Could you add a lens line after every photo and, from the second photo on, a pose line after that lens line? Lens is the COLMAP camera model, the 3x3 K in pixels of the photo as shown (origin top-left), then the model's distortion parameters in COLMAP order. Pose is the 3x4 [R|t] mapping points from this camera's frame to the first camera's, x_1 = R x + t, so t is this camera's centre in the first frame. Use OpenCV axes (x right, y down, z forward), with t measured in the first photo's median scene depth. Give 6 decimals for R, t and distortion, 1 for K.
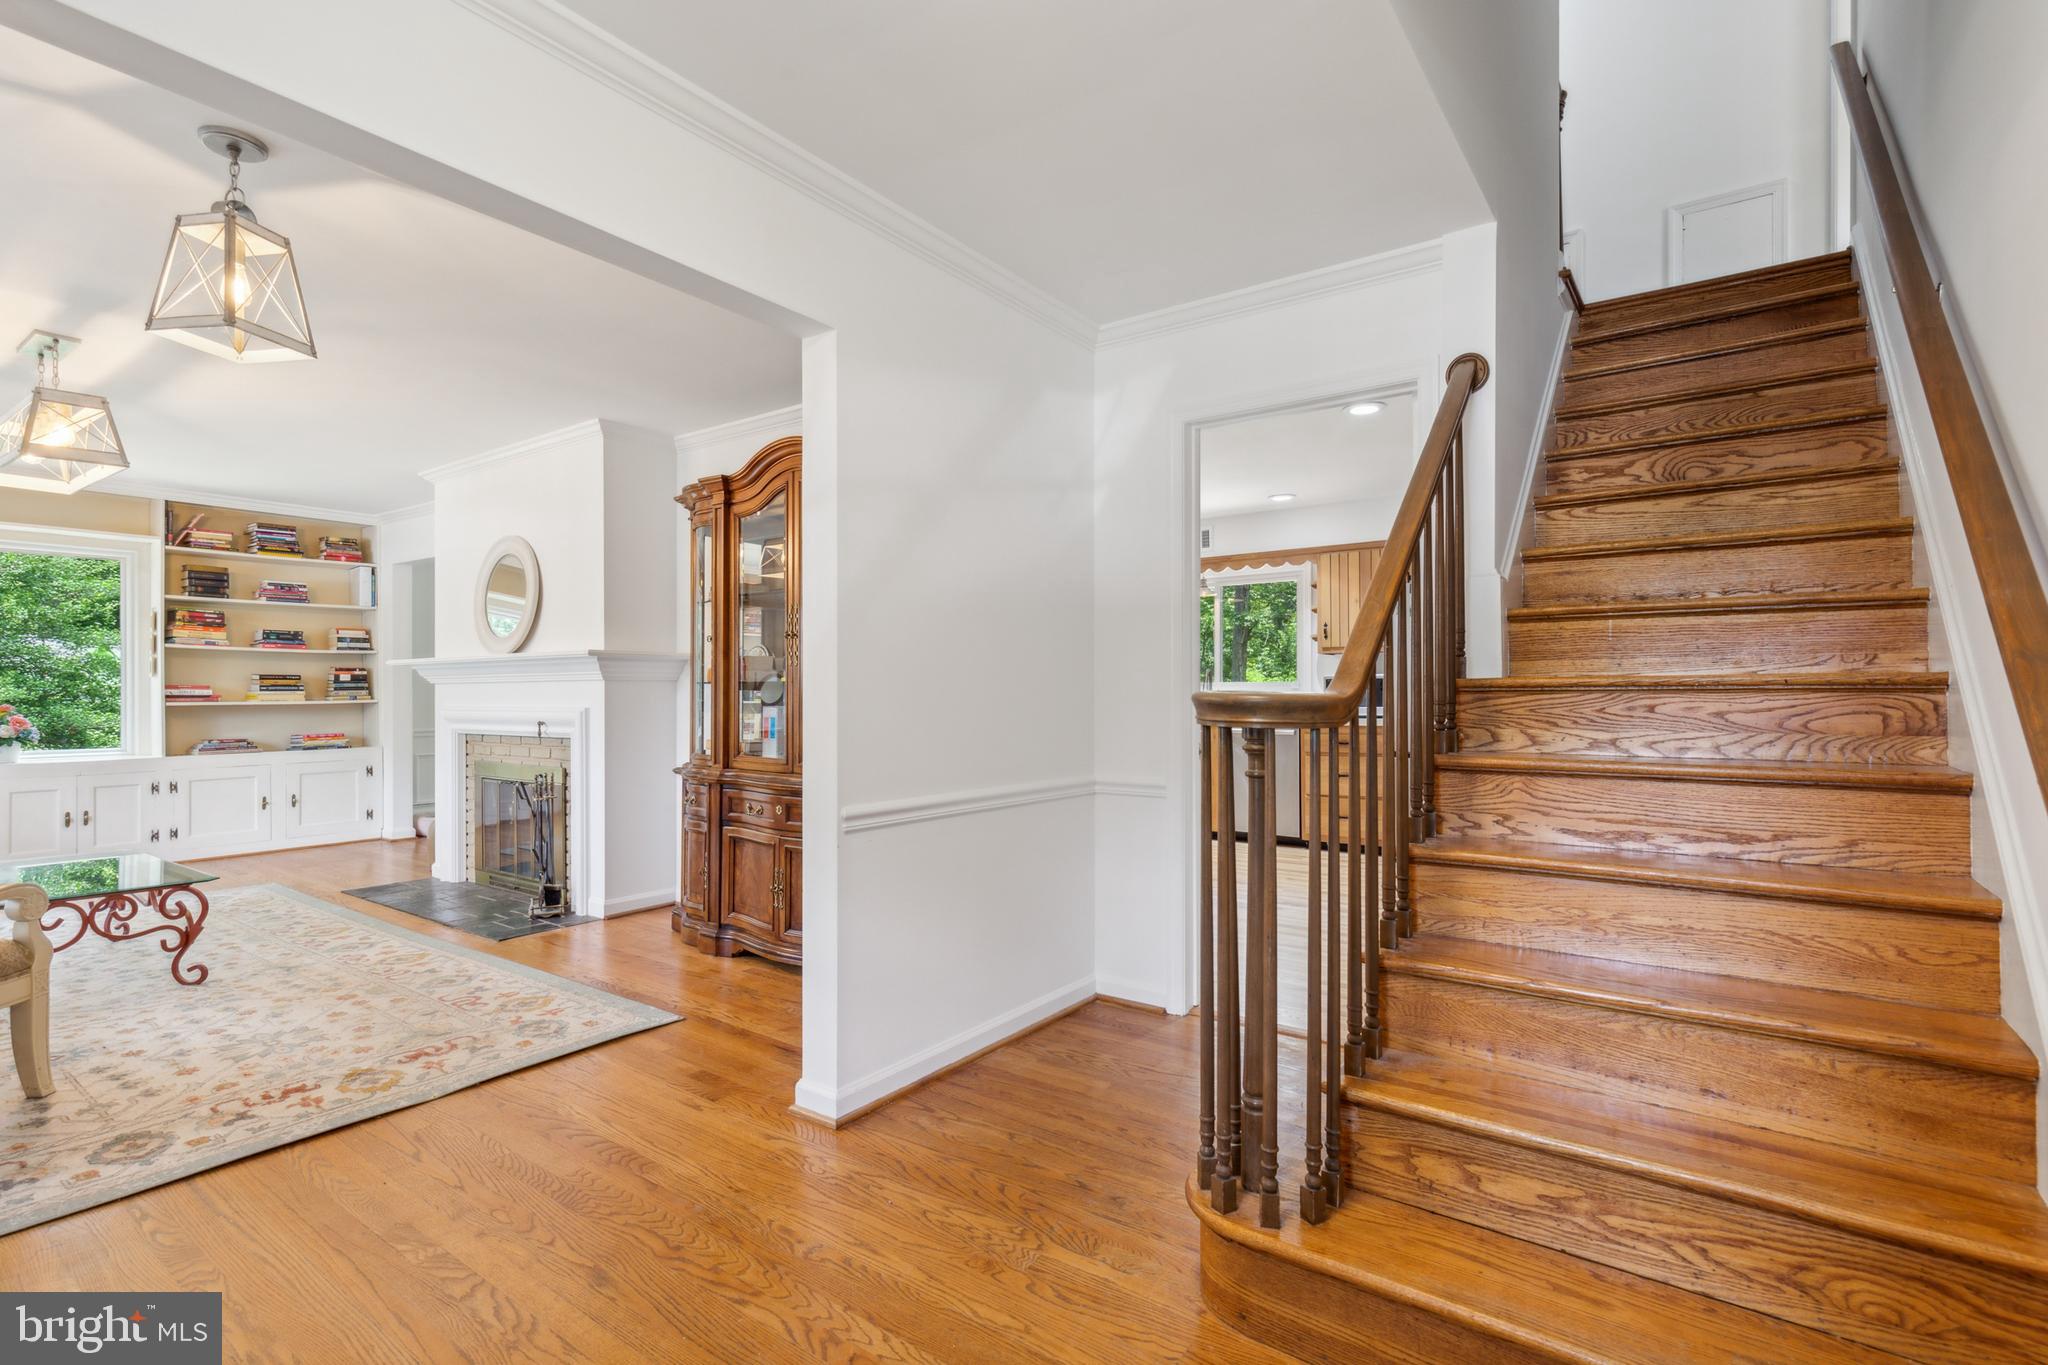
lens RADIAL K [[965.2, 0, 1023.0], [0, 965.2, 687.0], [0, 0, 1]] dist [0.005042, 0.002002]
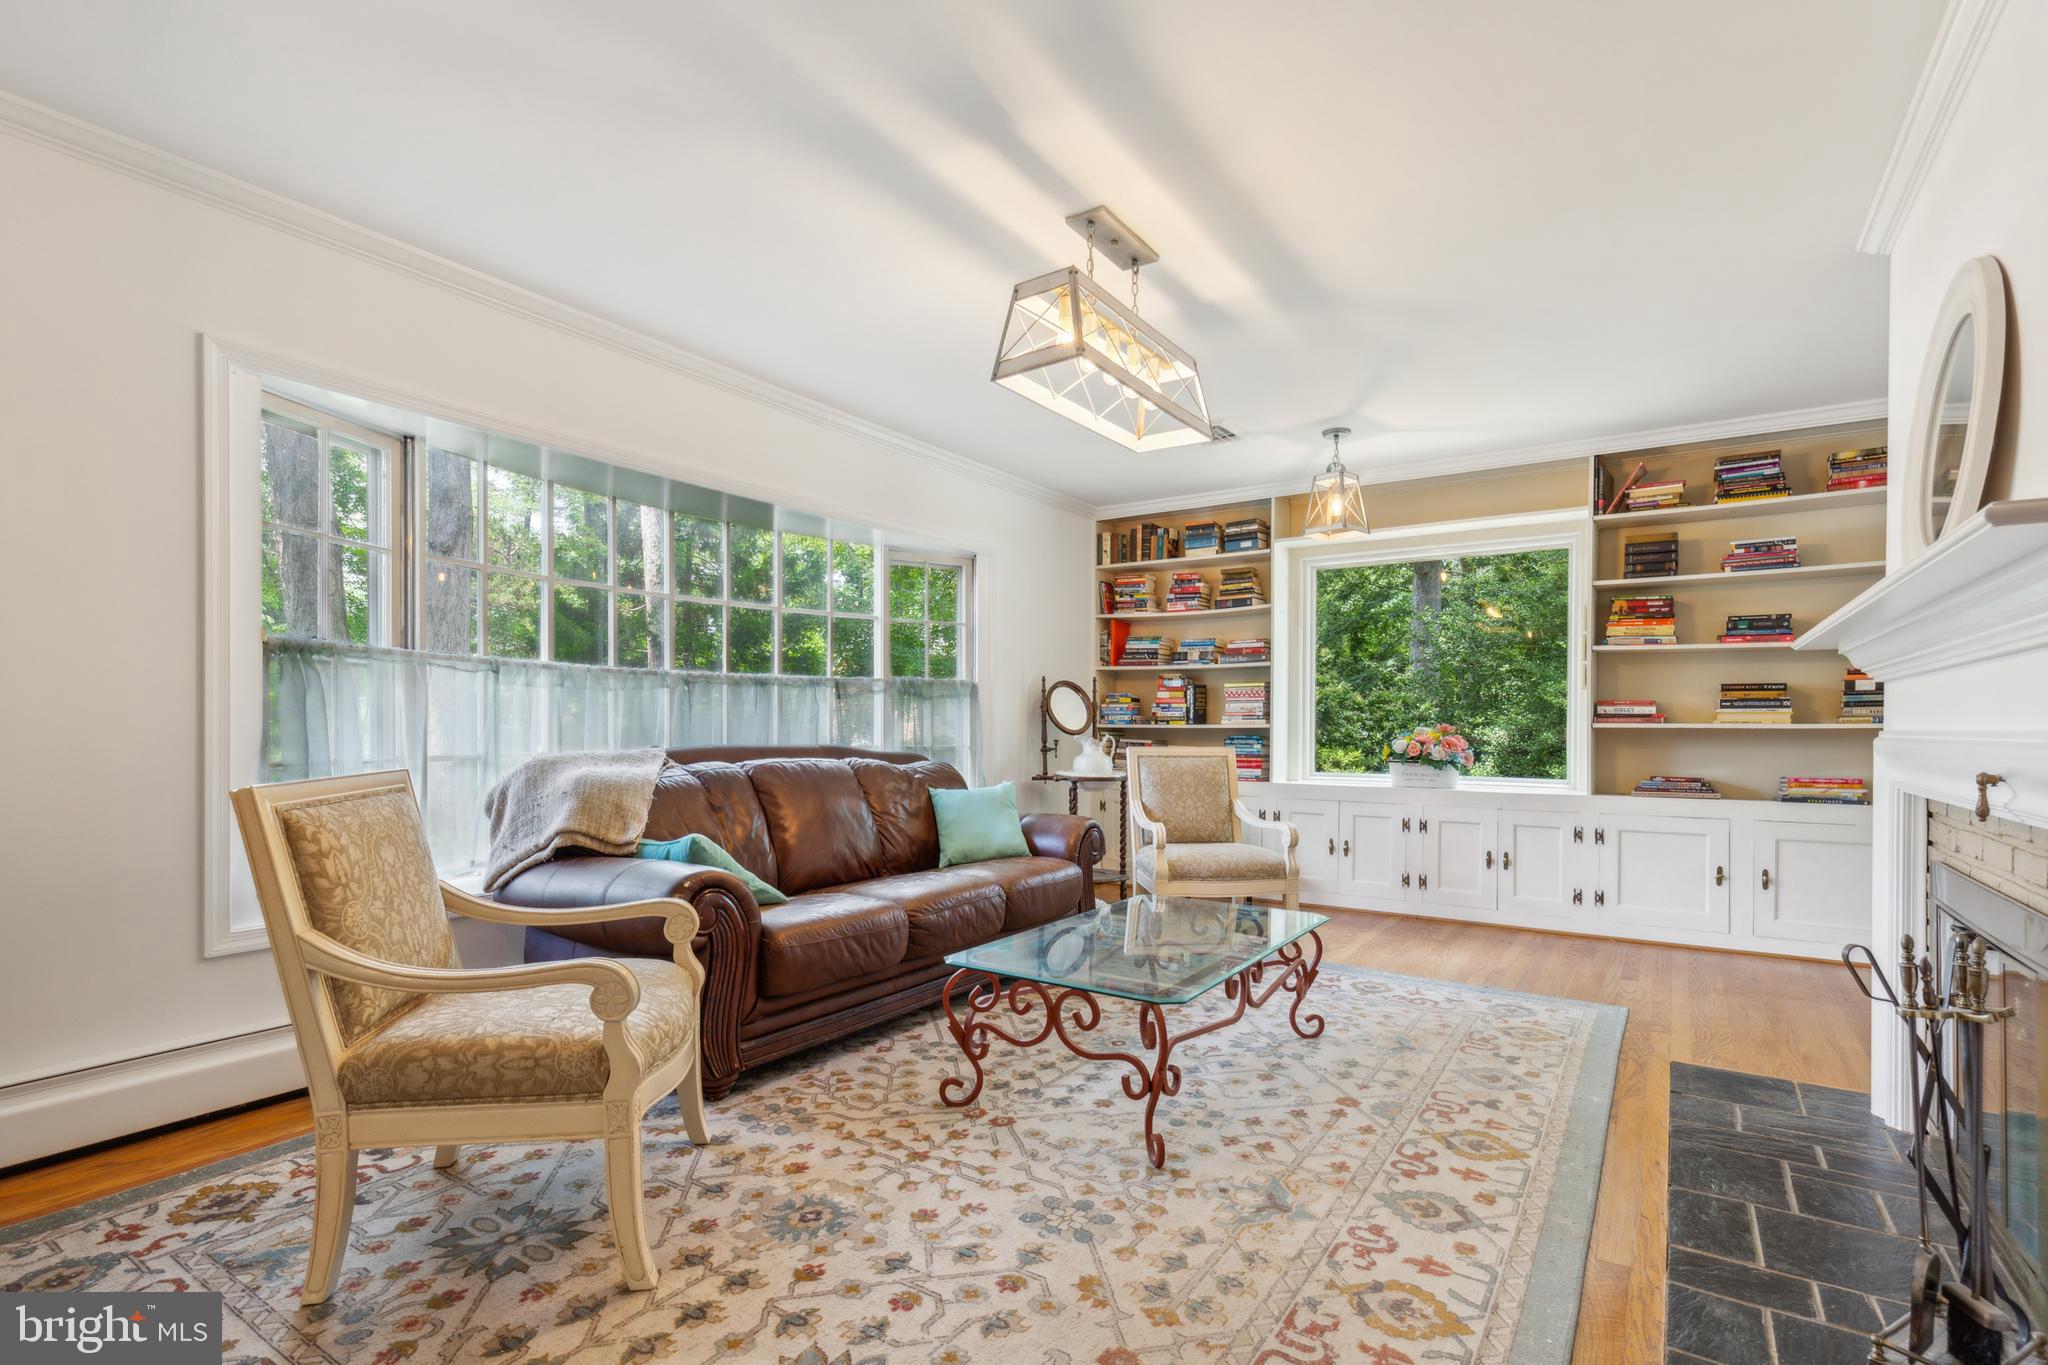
lens RADIAL K [[965.2, 0, 1042.3], [0, 965.2, 737.0], [0, 0, 1]] dist [0.005042, 0.002002]
pose [[0.045531, 0.017000, -0.998818, -0.144858], [-0.002524, 0.999854, 0.016903, 0.014523], [0.998960, 0.001751, 0.045567, 0.521321]]
